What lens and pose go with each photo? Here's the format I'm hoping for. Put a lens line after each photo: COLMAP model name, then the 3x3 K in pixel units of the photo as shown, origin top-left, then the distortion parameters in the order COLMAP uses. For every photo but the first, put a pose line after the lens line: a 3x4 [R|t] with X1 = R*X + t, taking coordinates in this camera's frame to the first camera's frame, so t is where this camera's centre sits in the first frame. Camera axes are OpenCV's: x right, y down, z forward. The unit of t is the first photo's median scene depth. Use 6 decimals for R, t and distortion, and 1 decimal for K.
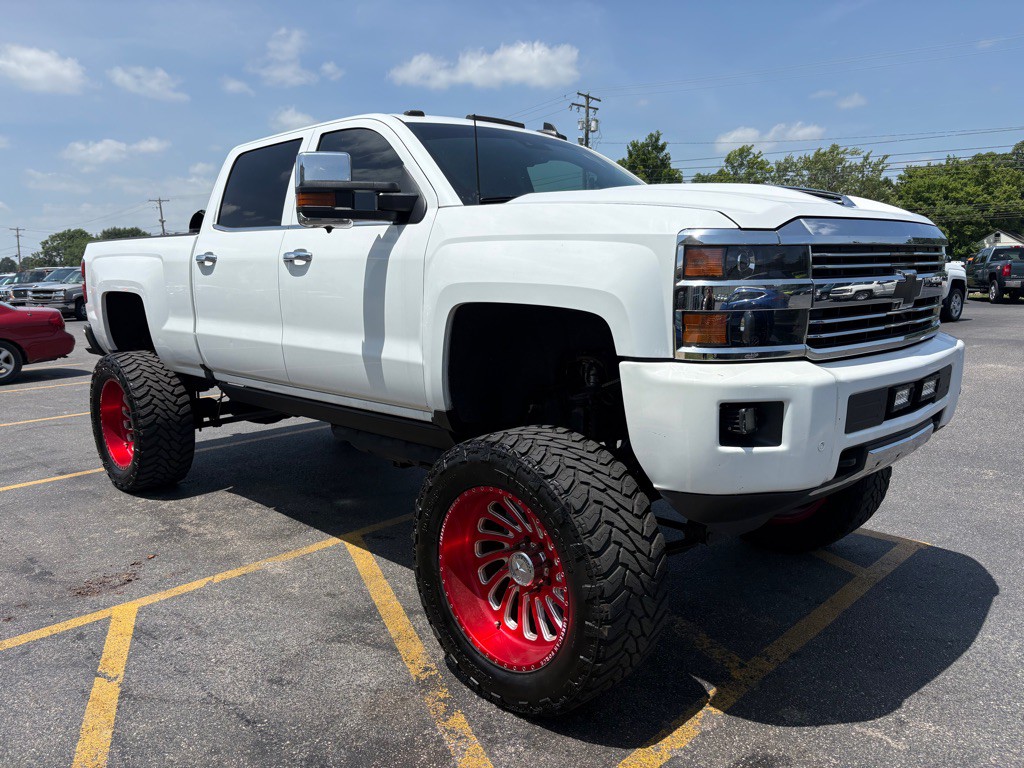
lens RADIAL K [[776.9, 0, 515.3], [0, 776.9, 389.0], [0, 0, 1]] dist [0.035546, -0.036569]
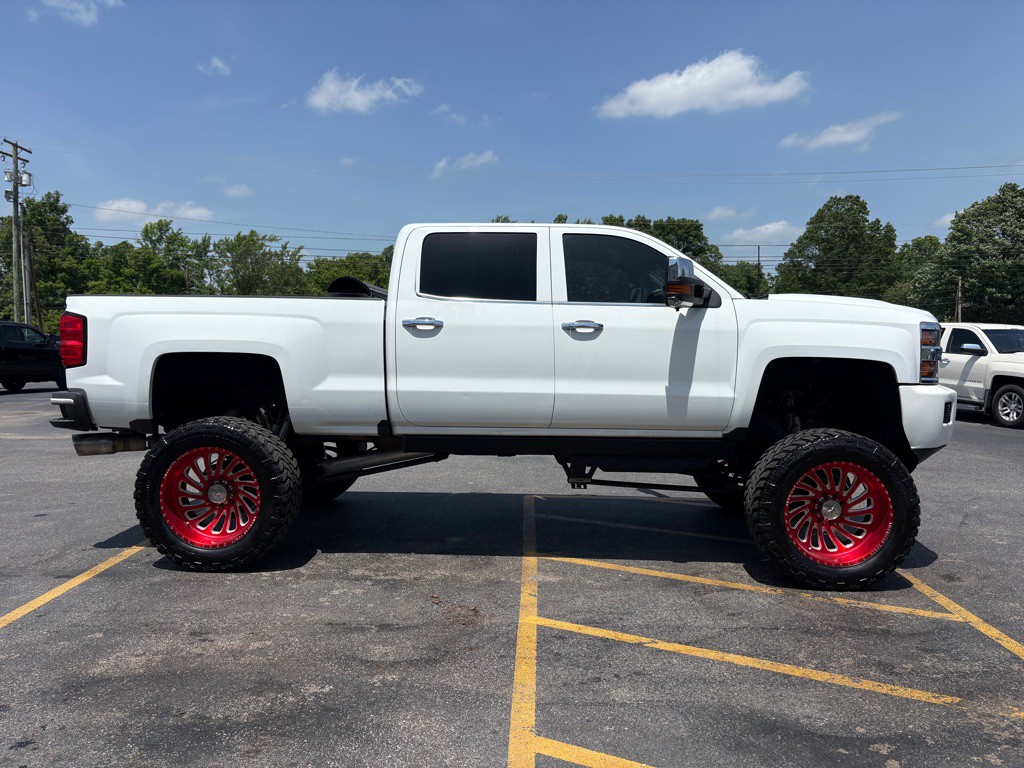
lens RADIAL K [[776.9, 0, 516.2], [0, 776.9, 389.4], [0, 0, 1]] dist [0.035546, -0.036569]
pose [[0.736432, -0.019250, 0.676238, -0.093432], [0.085302, 0.994259, -0.064591, 0.000941], [-0.671113, 0.105252, 0.733846, 0.009333]]
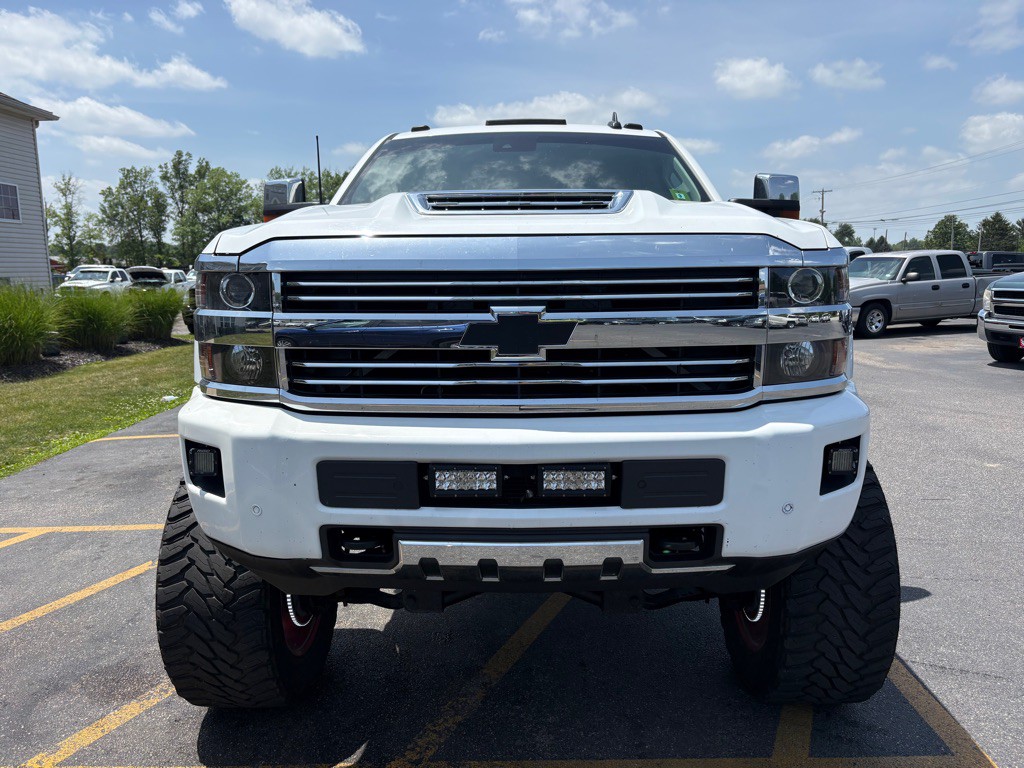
lens RADIAL K [[776.9, 0, 528.7], [0, 776.9, 392.3], [0, 0, 1]] dist [0.035546, -0.036569]
pose [[0.692174, 0.127077, -0.710456, 0.055124], [-0.114386, 0.991251, 0.065860, -0.006673], [0.712609, 0.035679, 0.700654, 0.028535]]
